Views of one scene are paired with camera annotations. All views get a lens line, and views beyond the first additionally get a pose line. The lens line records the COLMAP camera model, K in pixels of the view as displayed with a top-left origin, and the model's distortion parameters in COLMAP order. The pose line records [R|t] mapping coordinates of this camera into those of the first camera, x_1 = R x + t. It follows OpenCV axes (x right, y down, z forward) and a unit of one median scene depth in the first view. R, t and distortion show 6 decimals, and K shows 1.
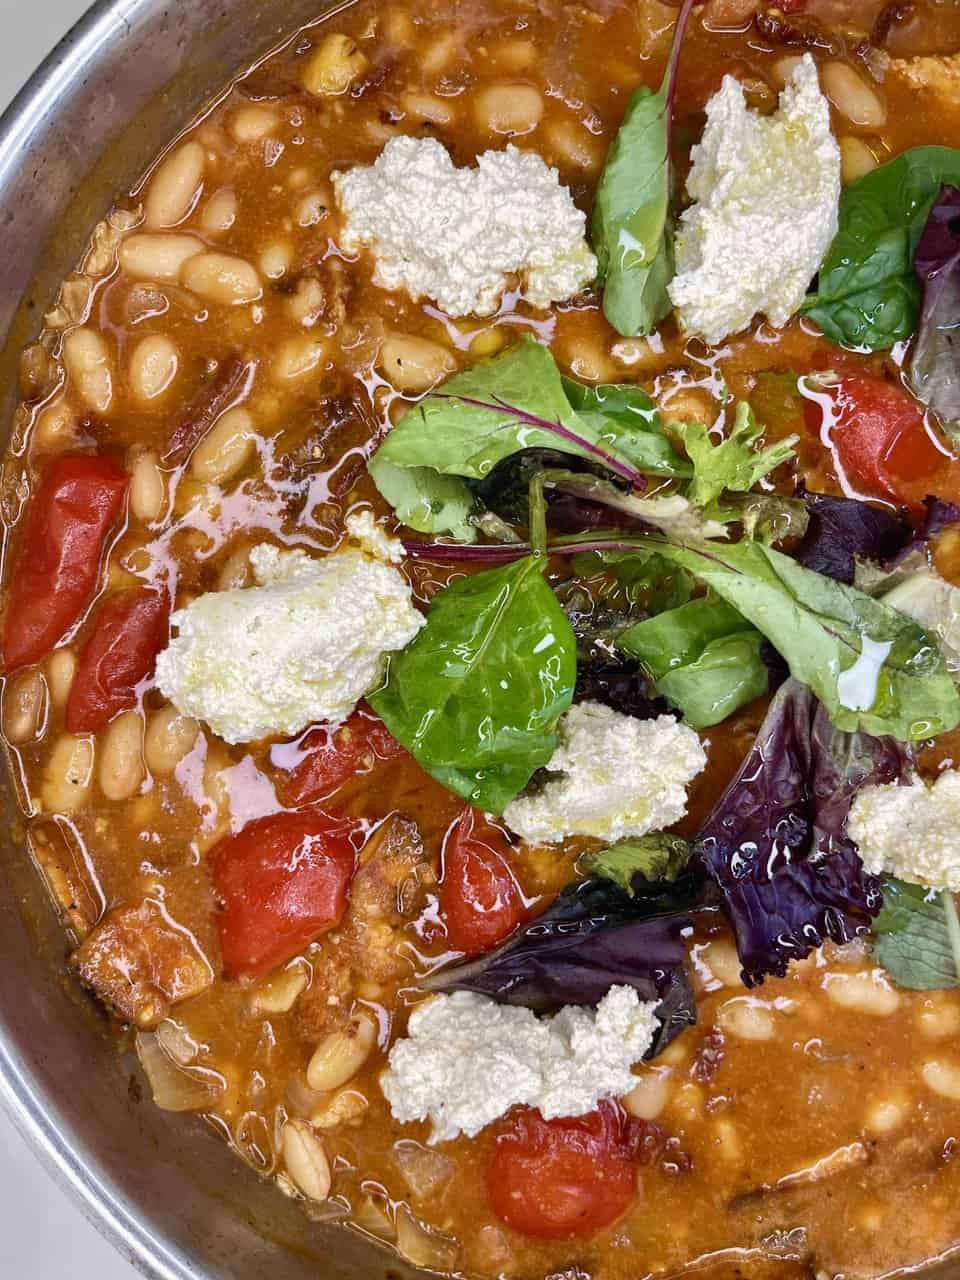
lens RADIAL K [[995.8, 0, 480.0], [0, 995.8, 640.0], [0, 0, 1]] dist [0.009920, -0.086754]
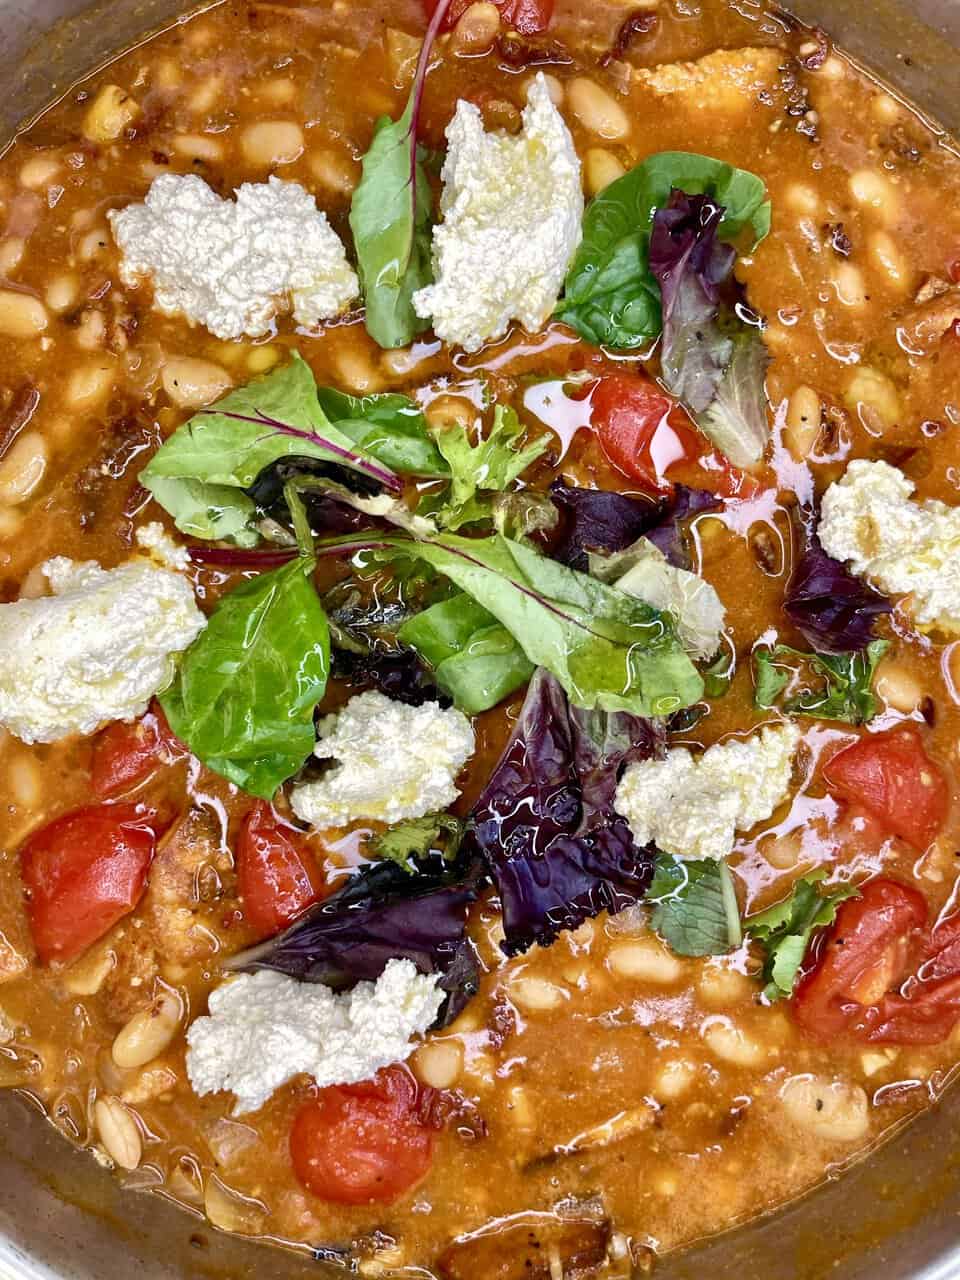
lens RADIAL K [[995.8, 0, 480.0], [0, 995.8, 640.0], [0, 0, 1]] dist [0.009920, -0.086754]
pose [[0.998971, -0.039998, -0.021366, 0.257510], [0.039686, 0.999102, -0.014845, 0.026774], [0.021940, 0.013981, 0.999662, -0.059943]]
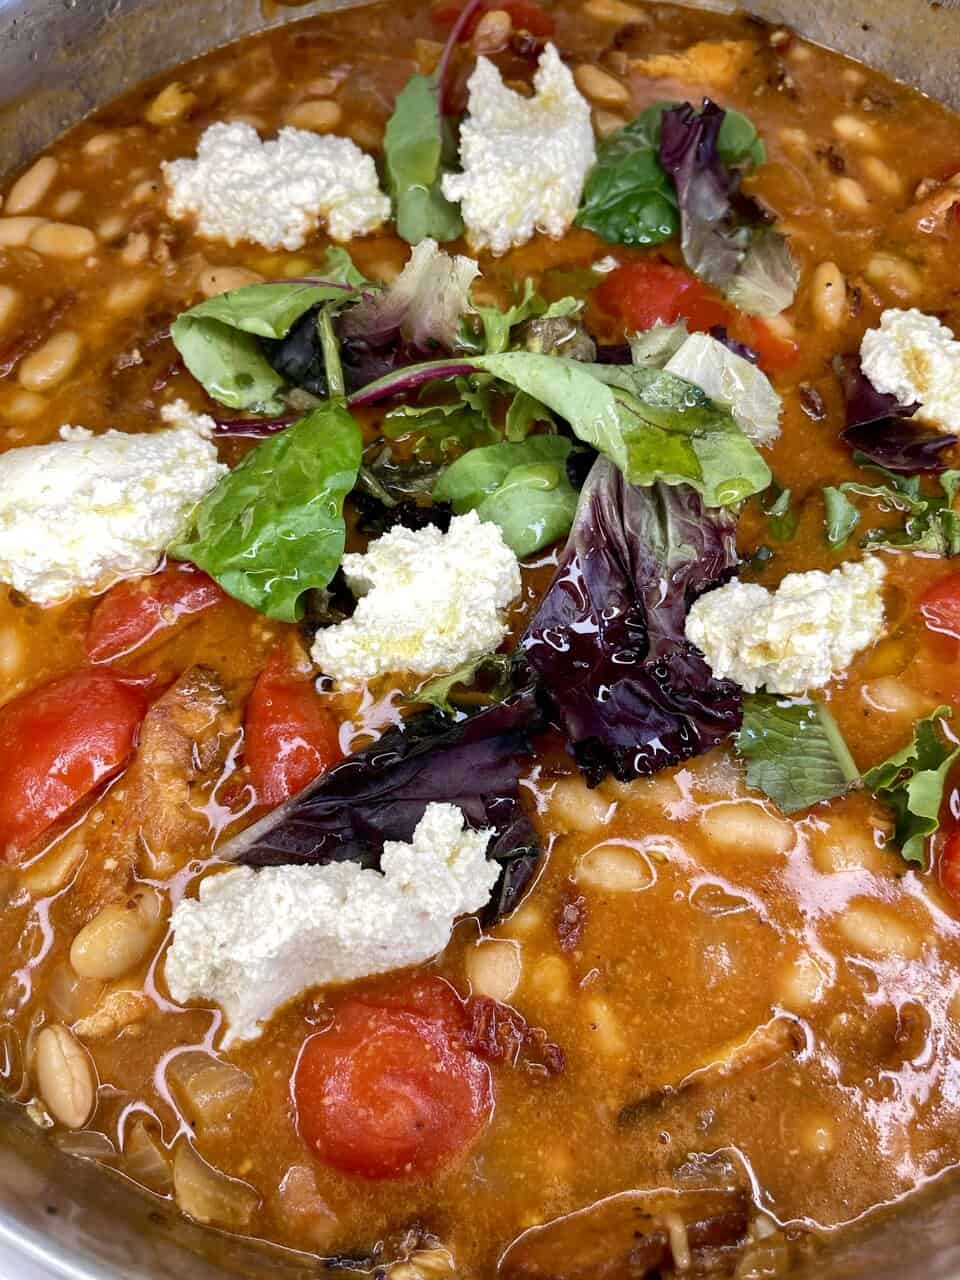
lens RADIAL K [[995.8, 0, 480.0], [0, 995.8, 640.0], [0, 0, 1]] dist [0.009920, -0.086754]
pose [[0.996378, -0.084570, -0.008857, 0.189504], [0.074036, 0.914042, -0.398806, 0.547359], [0.041822, 0.396706, 0.916993, 0.160144]]
